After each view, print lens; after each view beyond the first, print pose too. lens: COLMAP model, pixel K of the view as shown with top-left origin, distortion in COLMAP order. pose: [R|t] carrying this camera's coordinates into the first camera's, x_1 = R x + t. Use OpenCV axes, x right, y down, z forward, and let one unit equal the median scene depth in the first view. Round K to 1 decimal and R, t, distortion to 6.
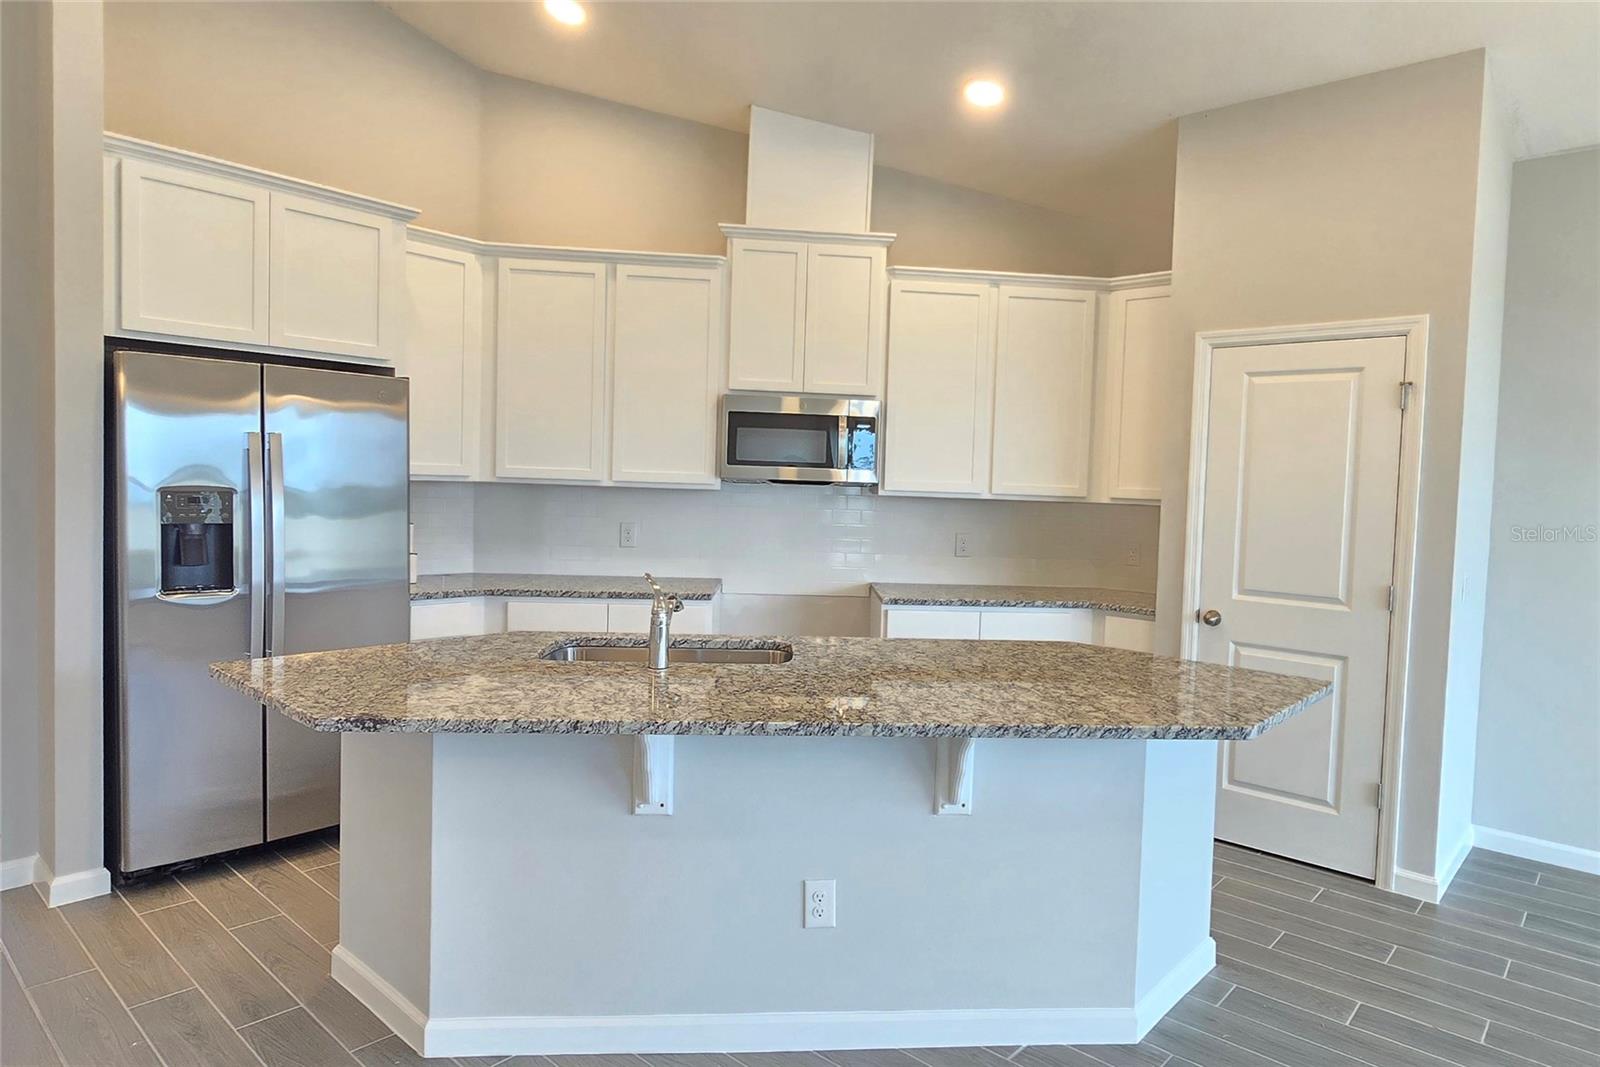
lens RADIAL K [[954.9, 0, 895.7], [0, 954.9, 527.8], [0, 0, 1]] dist [-0.001573, -0.000707]
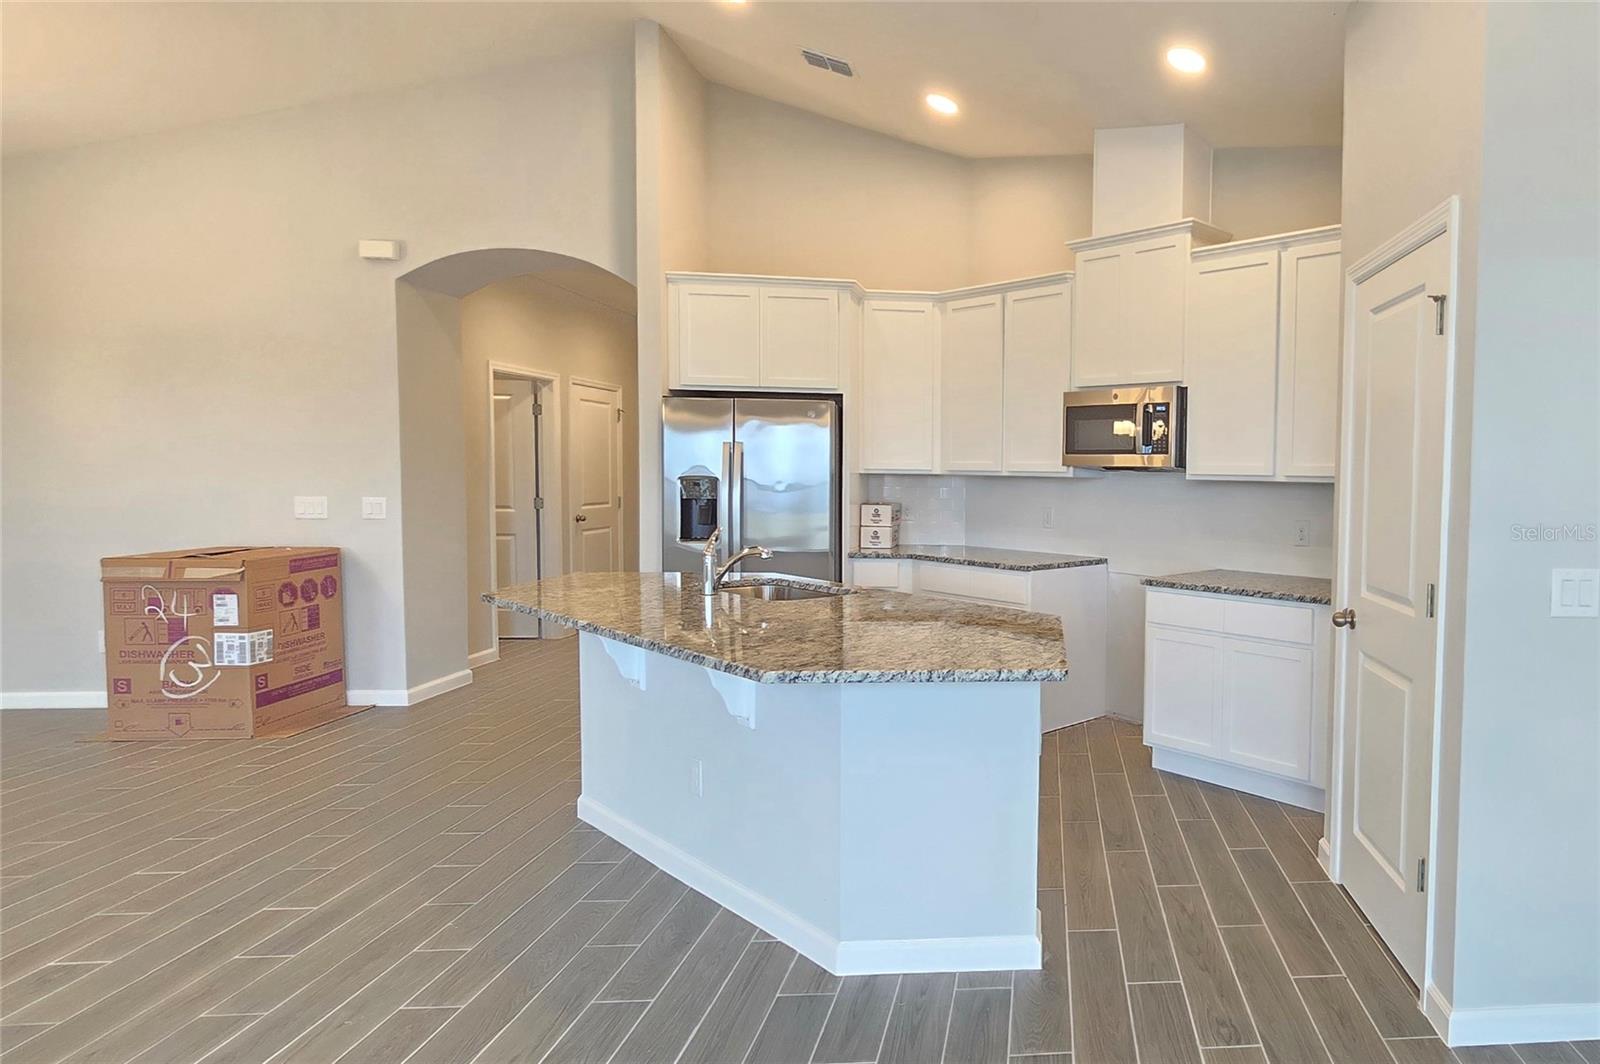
lens RADIAL K [[955.1, 0, 1127.3], [0, 955.1, 527.2], [0, 0, 1]] dist [-0.002480, -0.002179]
pose [[0.698942, 0.016613, -0.714986, 0.689461], [-0.026825, 0.999636, -0.002997, 0.021835], [0.714675, 0.021274, 0.699133, 0.268945]]
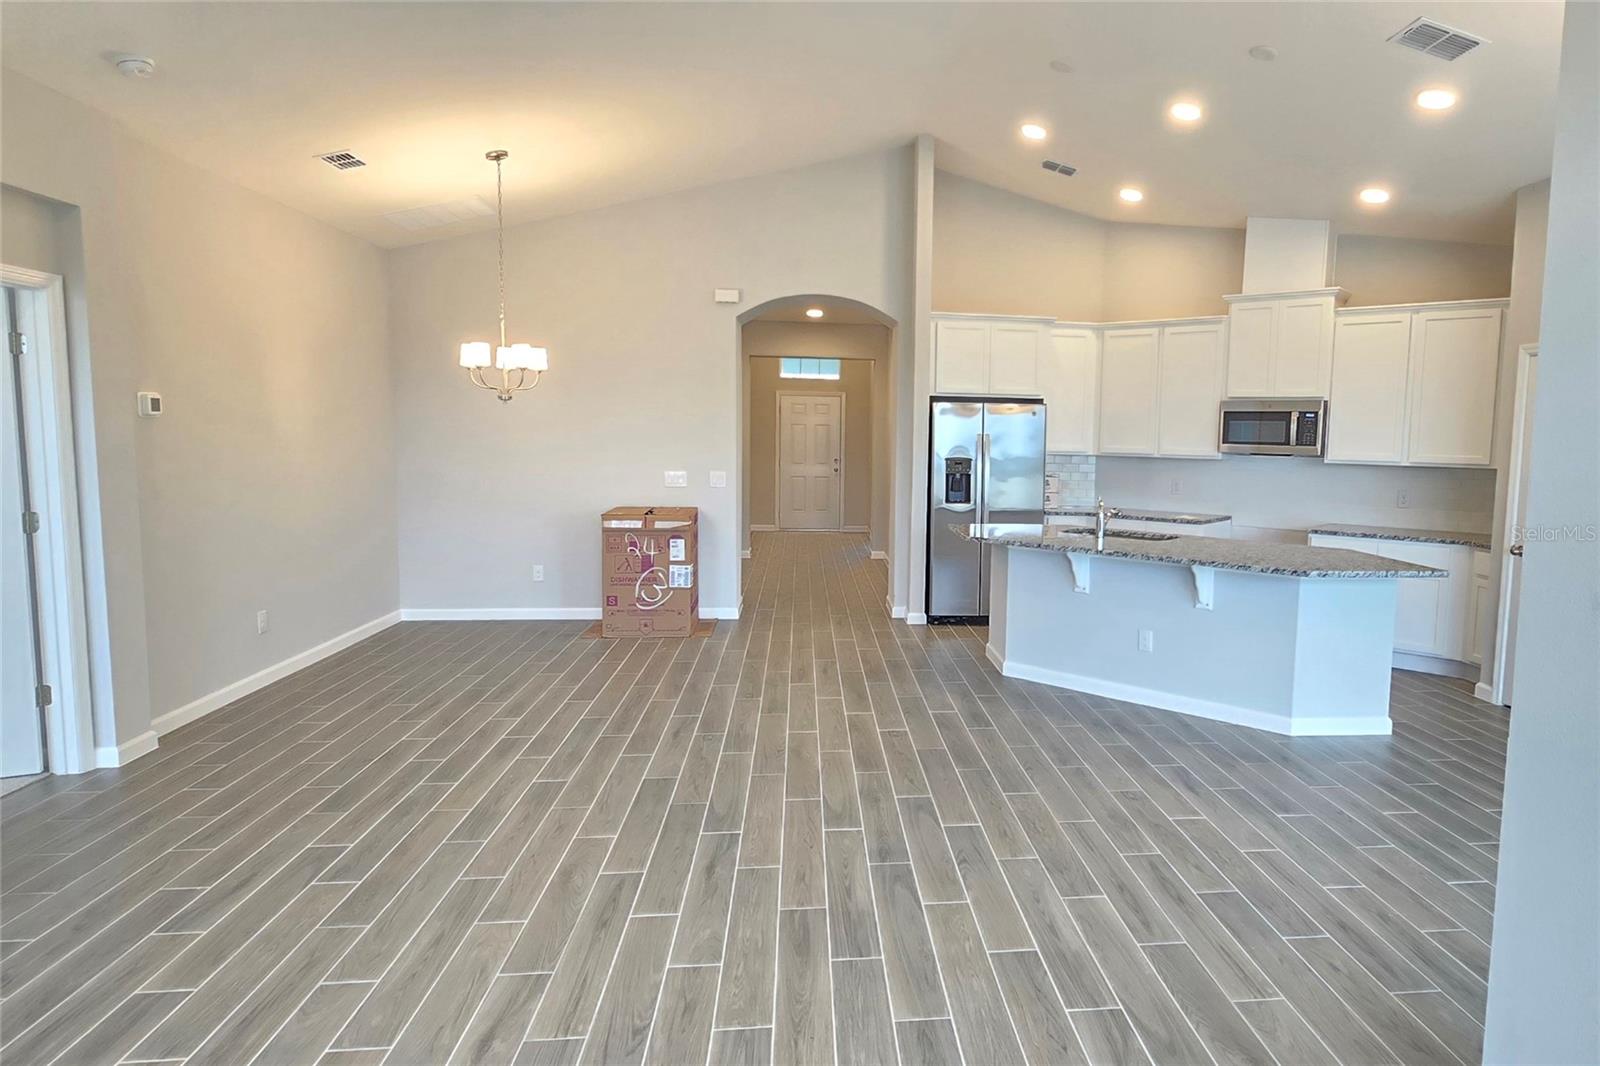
lens RADIAL K [[954.9, 0, 895.7], [0, 954.9, 527.3], [0, 0, 1]] dist [-0.001573, -0.000707]
pose [[0.707936, 0.048985, -0.704576, 0.591955], [-0.029042, 0.998767, 0.040258, 0.027148], [0.705679, -0.008038, 0.708486, -0.557572]]
